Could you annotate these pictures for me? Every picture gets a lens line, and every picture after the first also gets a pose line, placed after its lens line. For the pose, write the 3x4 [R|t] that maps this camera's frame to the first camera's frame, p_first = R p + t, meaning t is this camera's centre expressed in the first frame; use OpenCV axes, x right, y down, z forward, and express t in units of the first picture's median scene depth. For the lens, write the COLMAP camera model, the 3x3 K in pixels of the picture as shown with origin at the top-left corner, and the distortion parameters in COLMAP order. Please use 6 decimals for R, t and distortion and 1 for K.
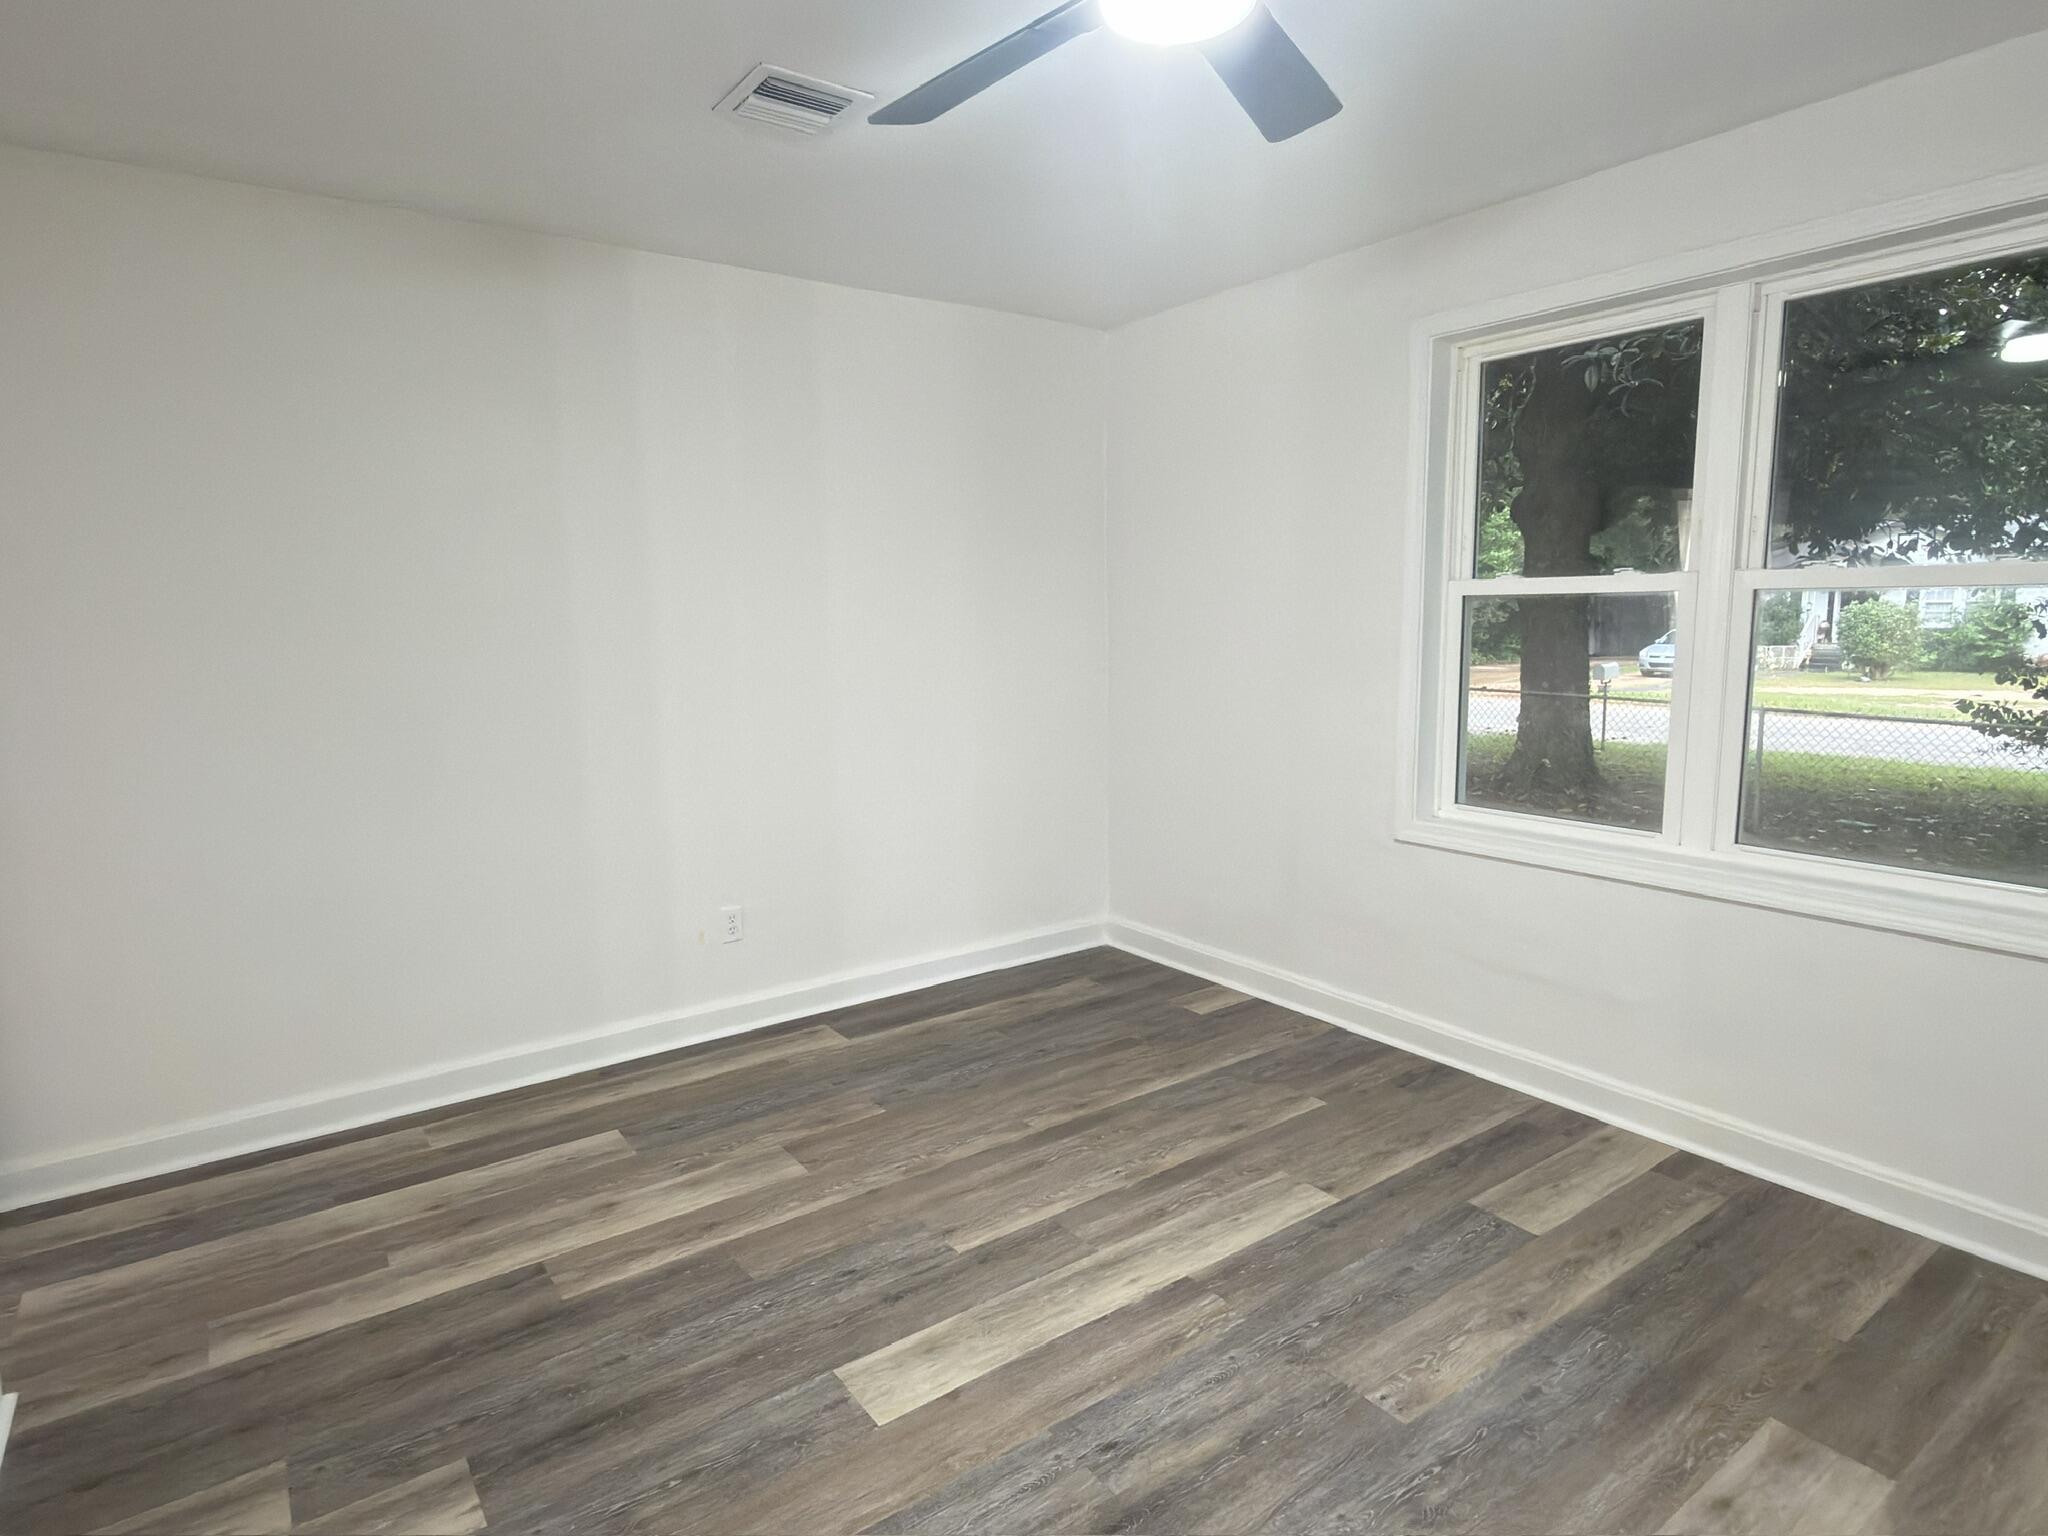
lens RADIAL K [[1132.4, 0, 1024.5], [0, 1132.4, 756.0], [0, 0, 1]] dist [0.002678, -0.000551]
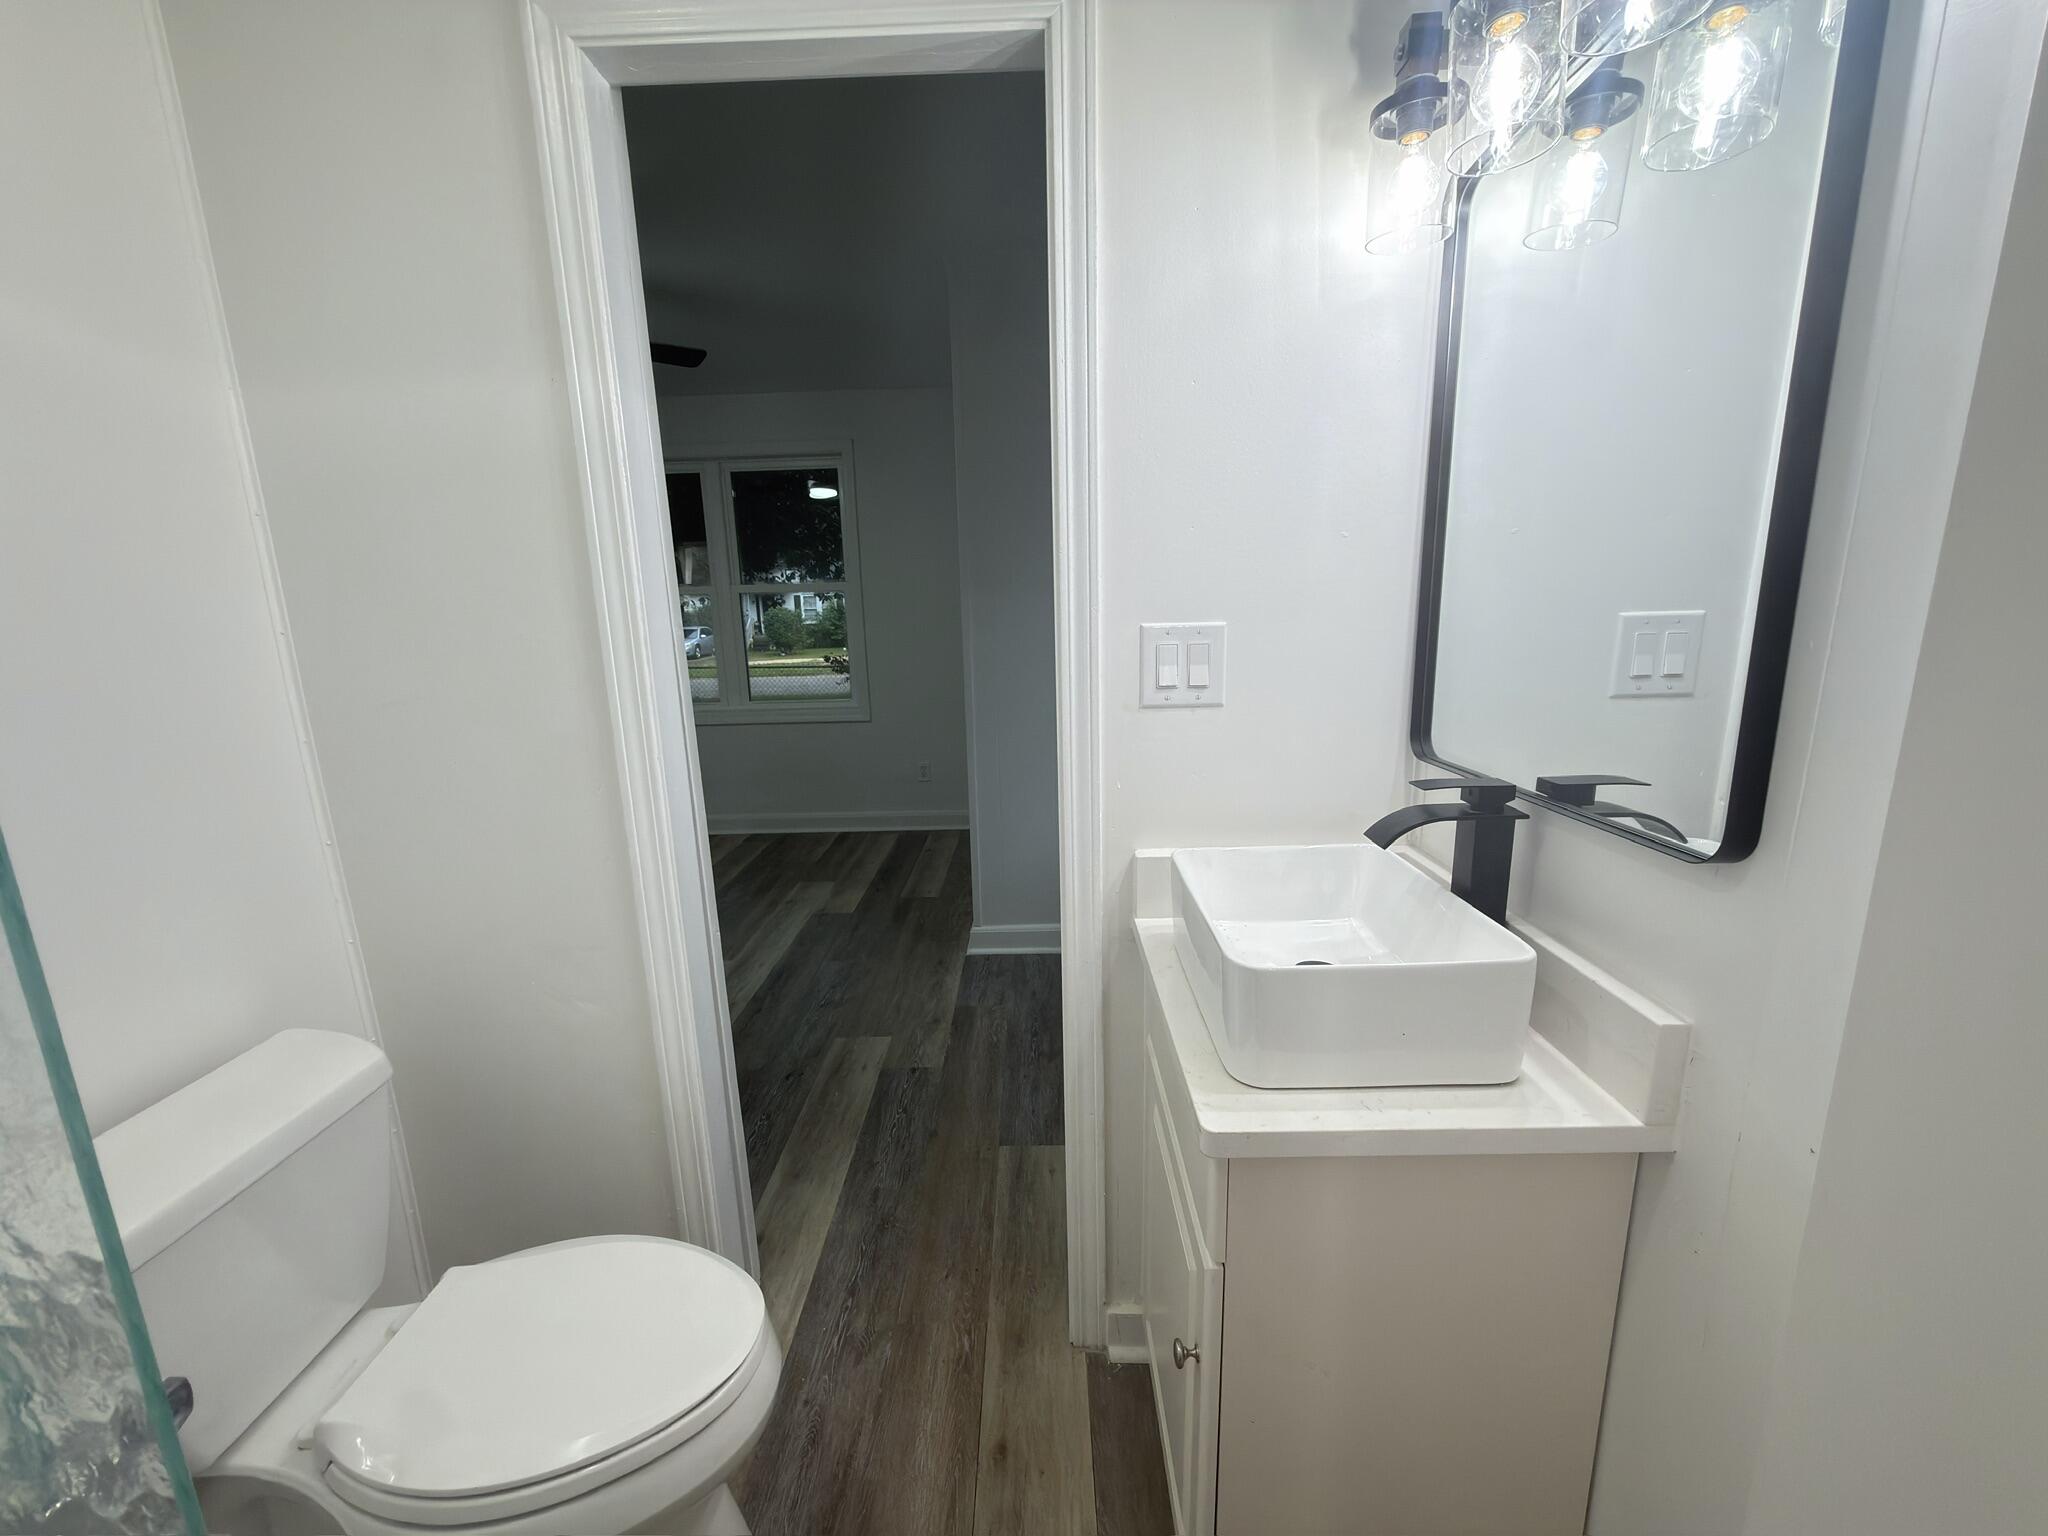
lens RADIAL K [[814.6, 0, 1033.2], [0, 814.6, 763.1], [0, 0, 1]] dist [0.000047, -0.000010]
pose [[0.592916, -0.163183, 0.788557, -0.472081], [0.125844, 0.985997, 0.109419, 0.110057], [-0.795370, 0.034358, 0.605149, -0.608838]]
